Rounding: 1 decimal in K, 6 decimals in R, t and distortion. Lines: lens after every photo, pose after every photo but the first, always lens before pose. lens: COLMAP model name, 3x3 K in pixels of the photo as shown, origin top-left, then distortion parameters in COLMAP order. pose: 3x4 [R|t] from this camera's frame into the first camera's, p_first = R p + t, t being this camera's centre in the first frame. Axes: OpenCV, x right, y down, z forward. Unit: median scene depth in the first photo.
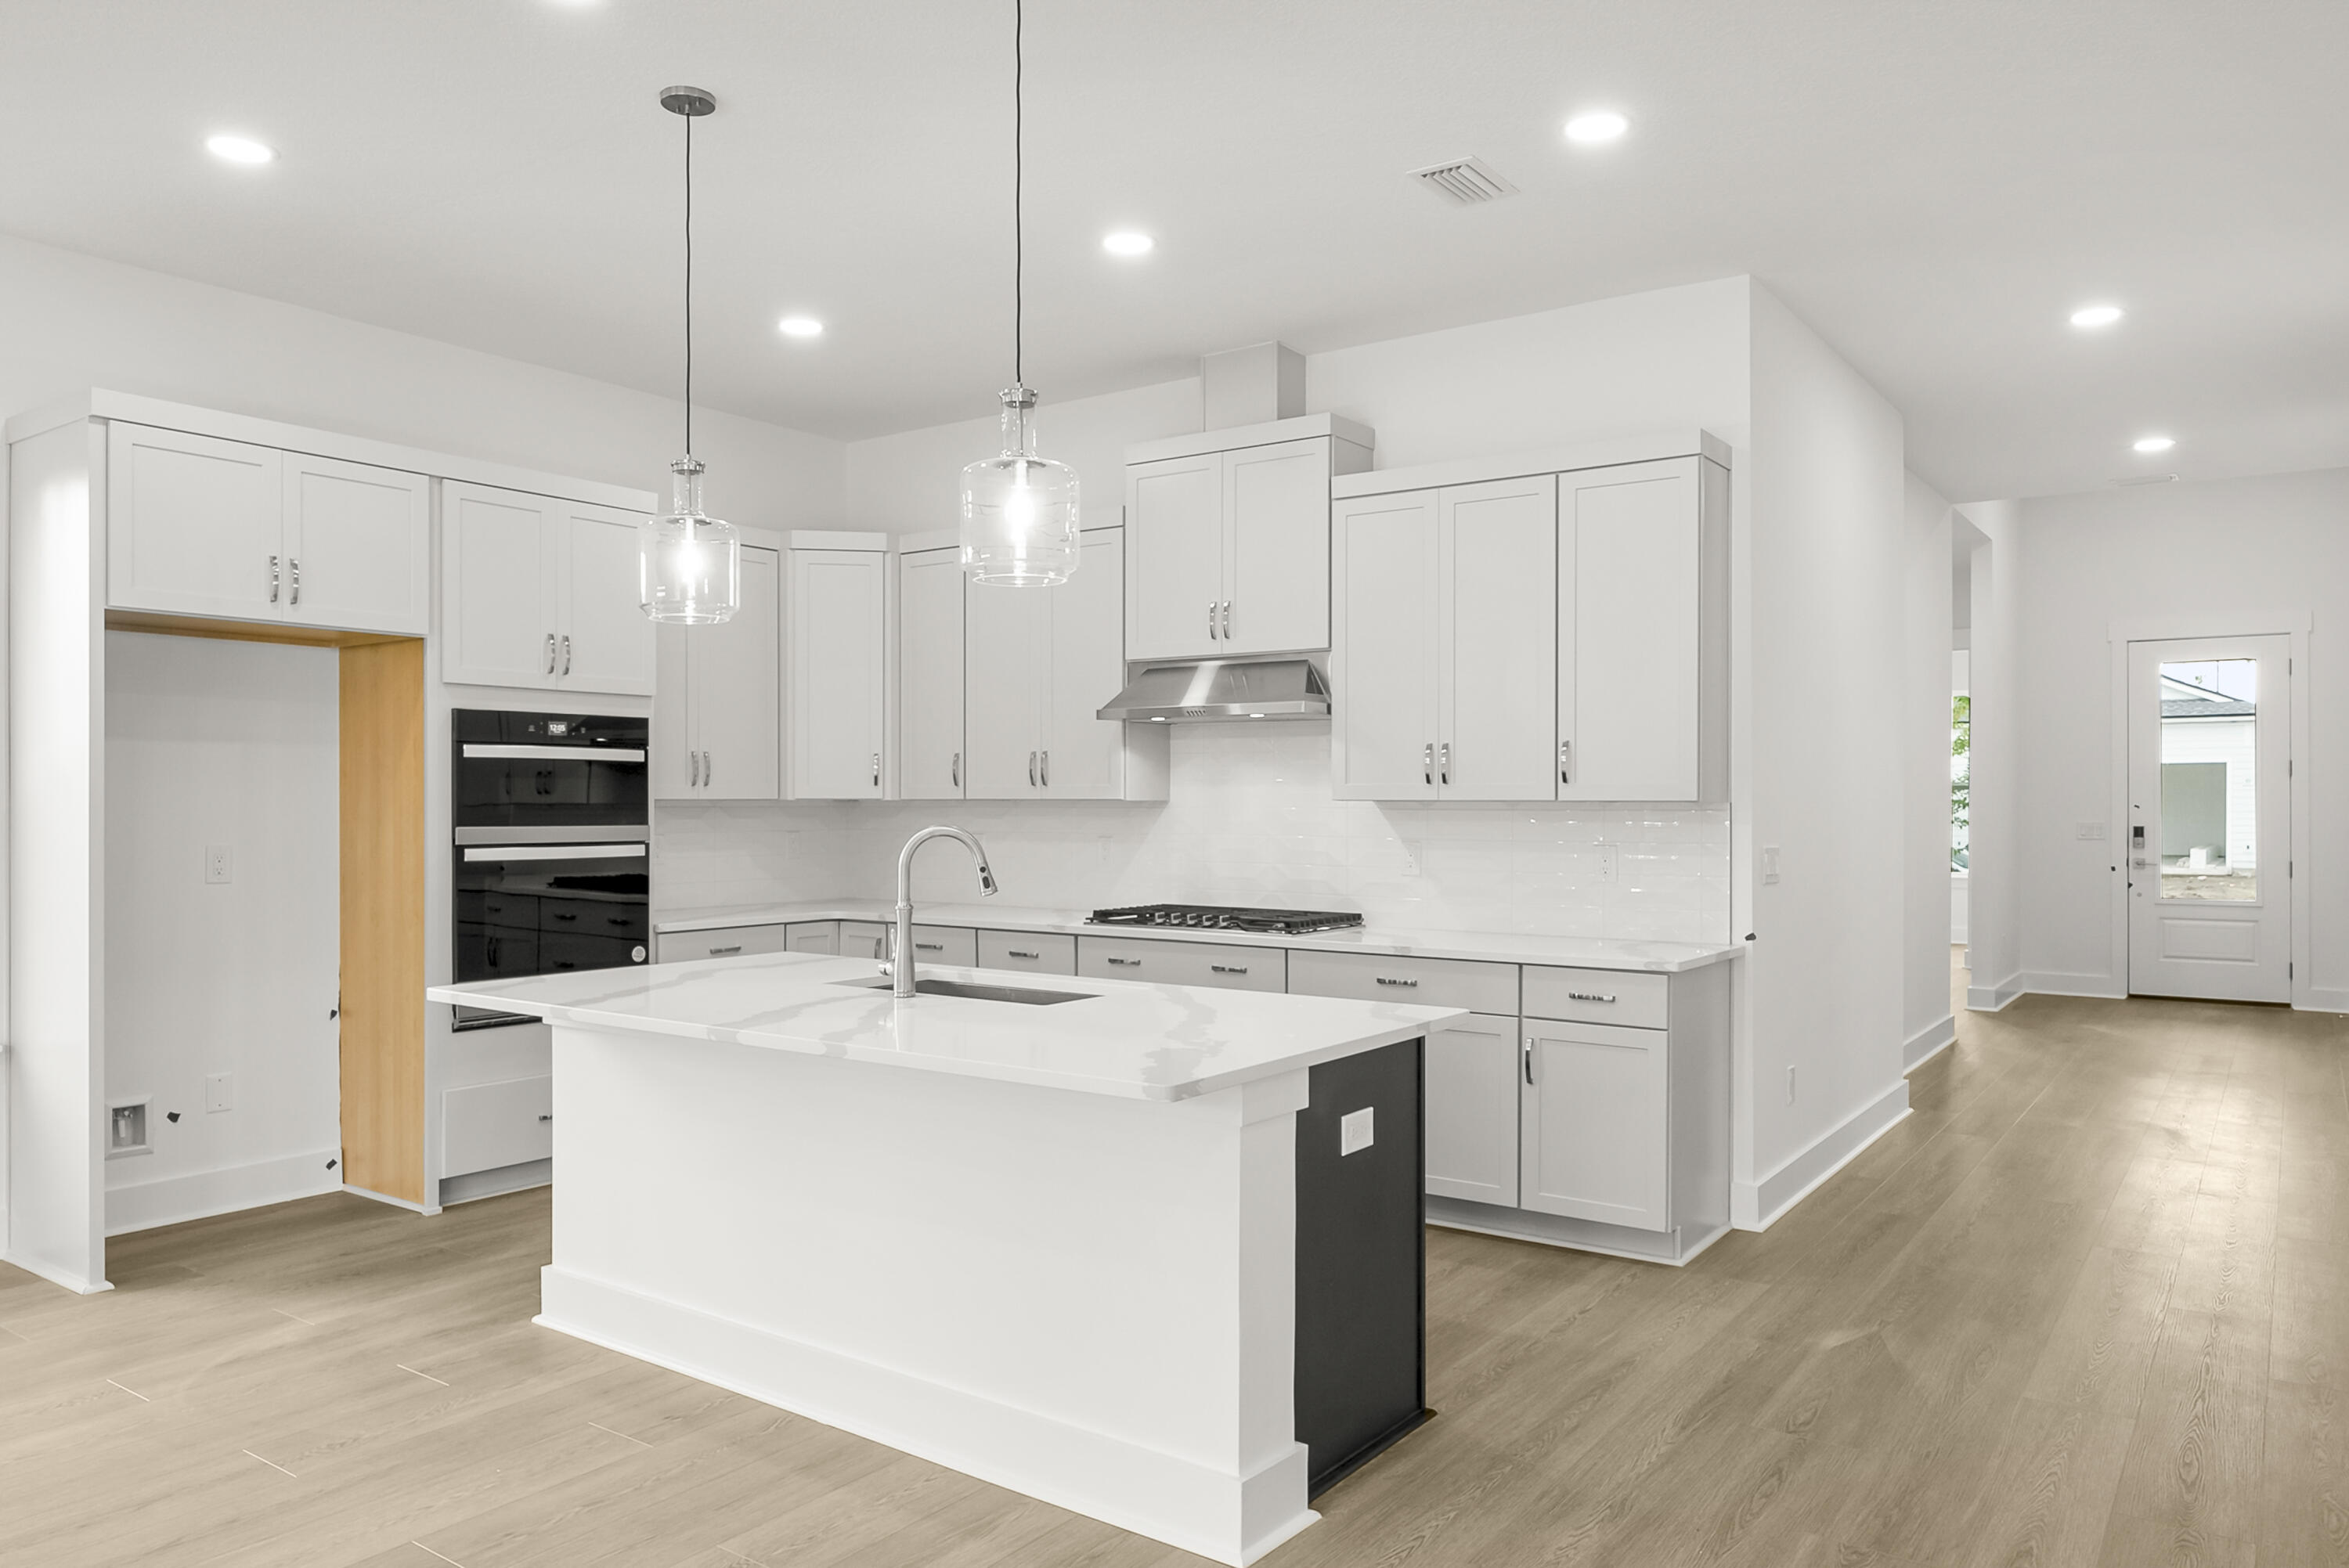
lens RADIAL K [[1589.4, 0, 1157.7], [0, 1589.4, 800.8], [0, 0, 1]] dist [-0.000254, -0.000936]
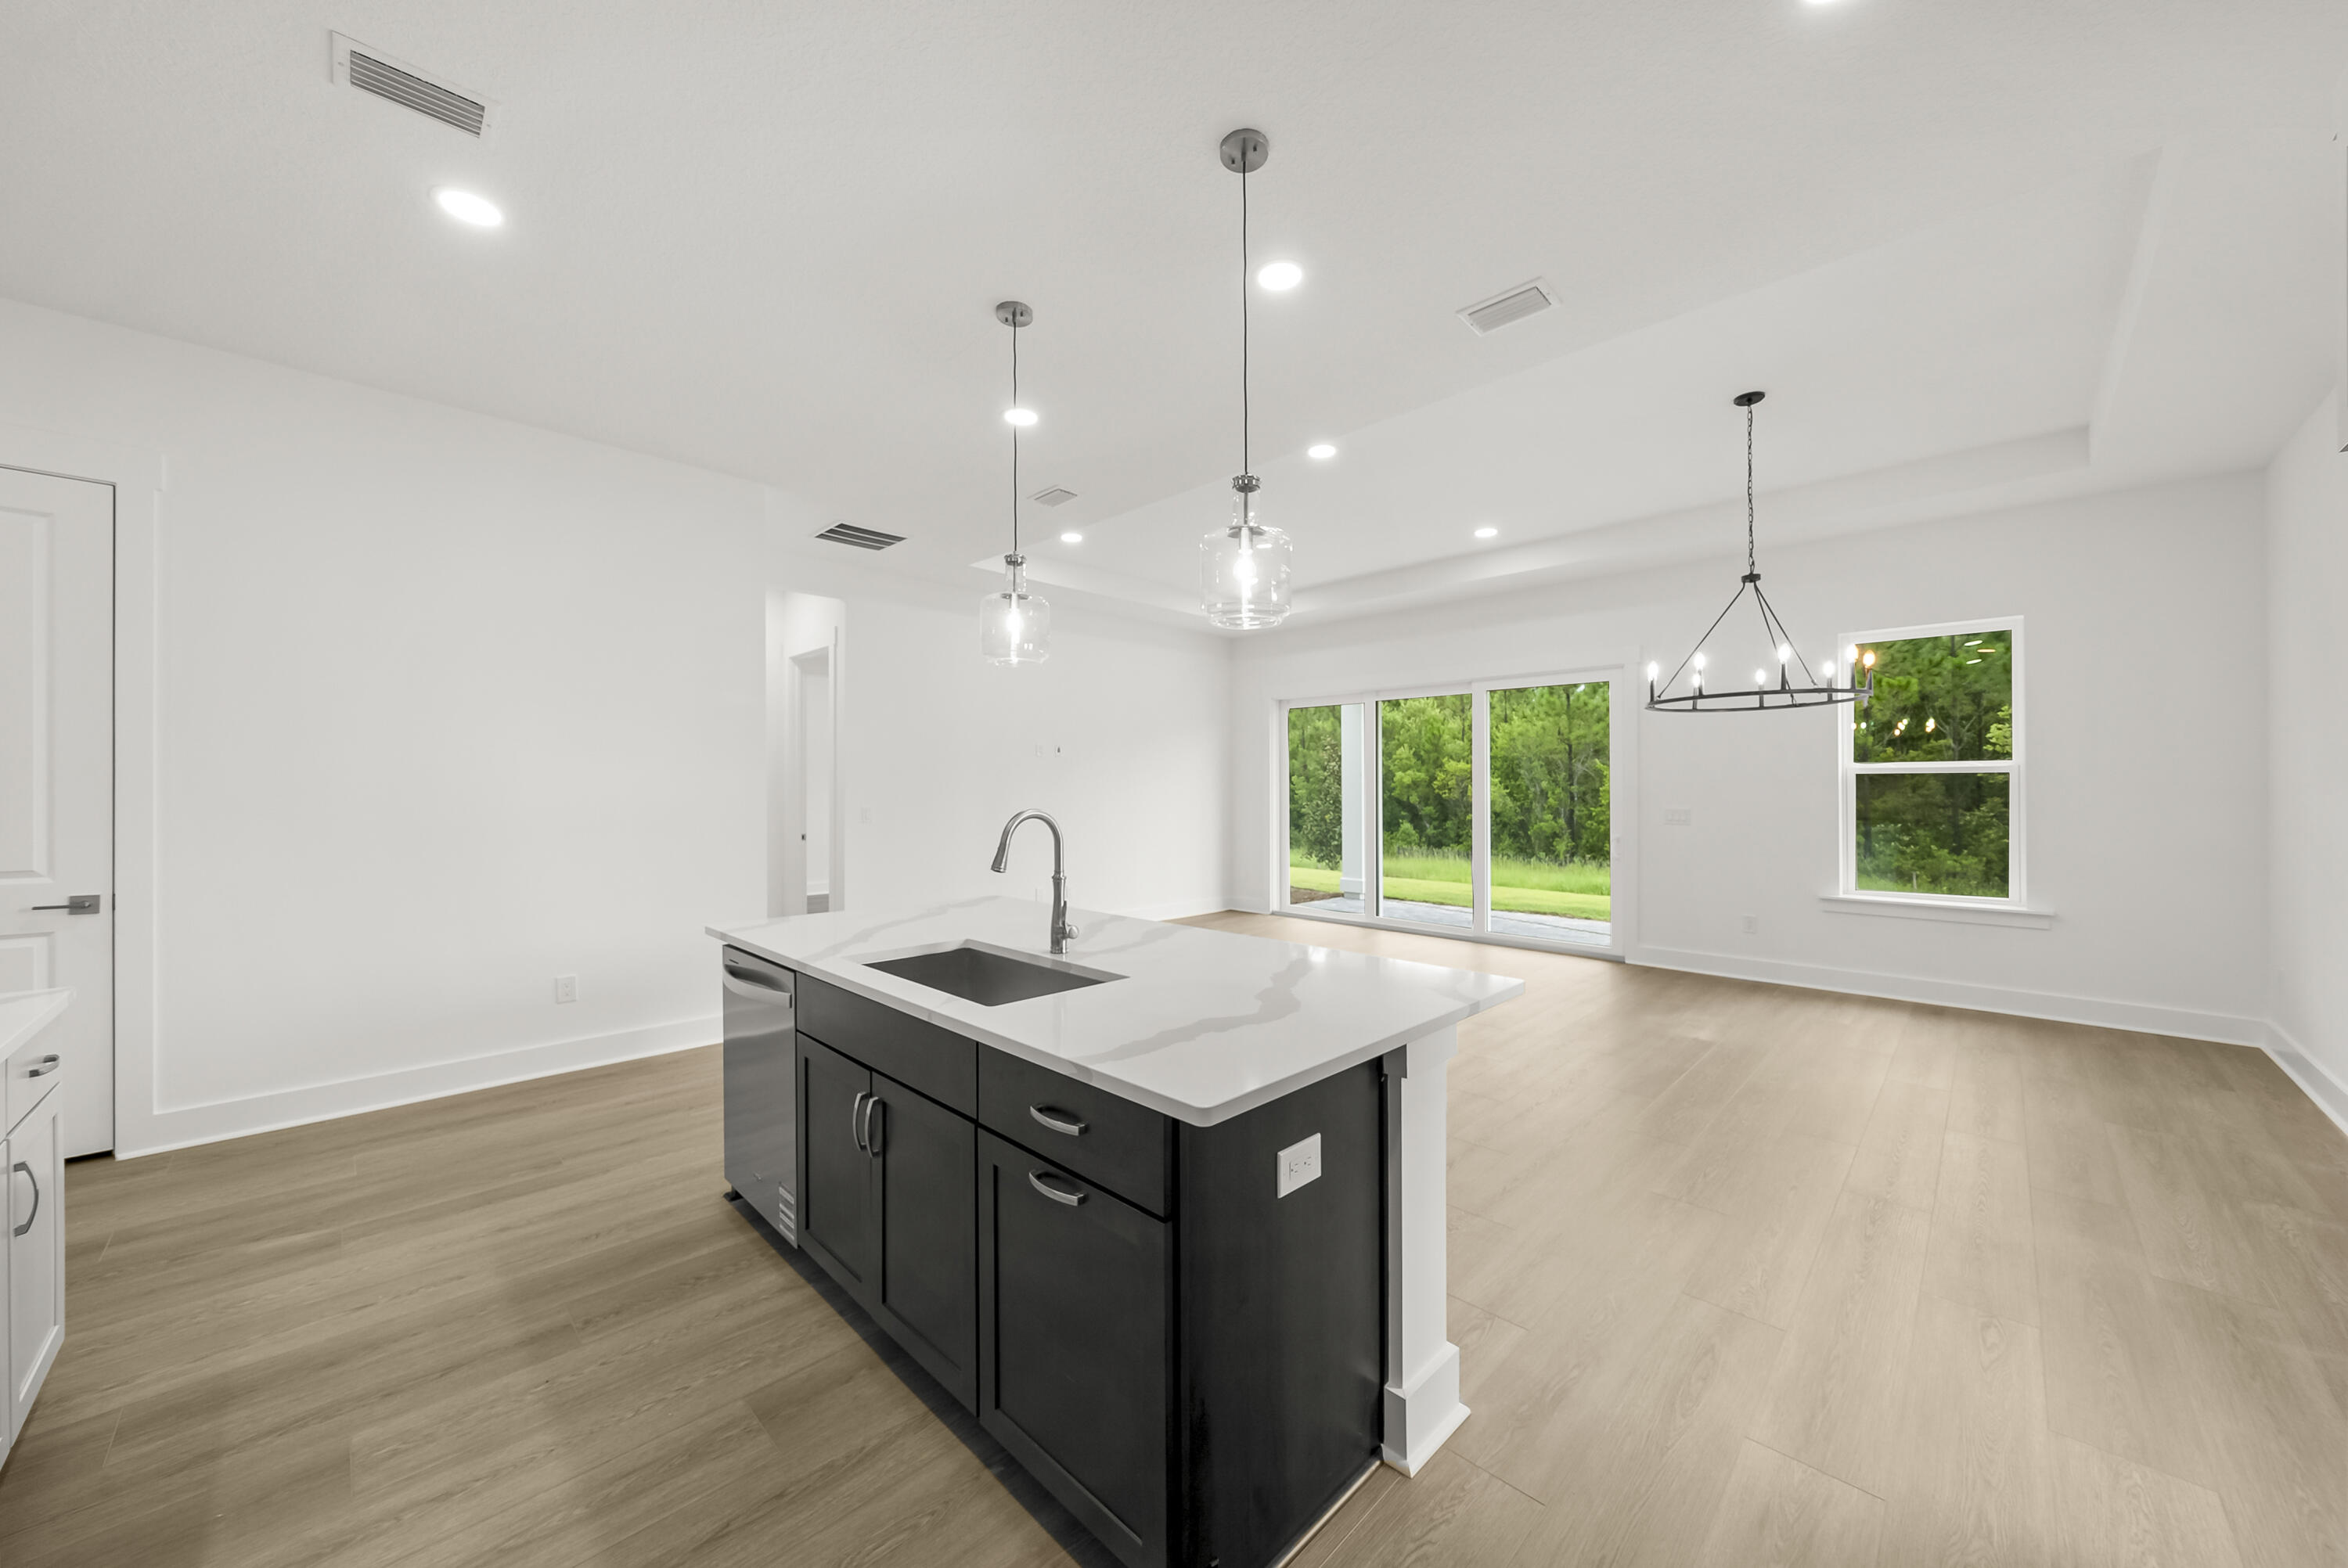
lens RADIAL K [[822.9, 0, 1172.1], [0, 822.9, 777.7], [0, 0, 1]] dist [-0.003061, -0.000180]
pose [[-0.990215, -0.001570, 0.139538, -0.223997], [-0.003773, 0.999872, -0.015530, 0.000653], [-0.139496, -0.015904, -0.990095, 1.087087]]
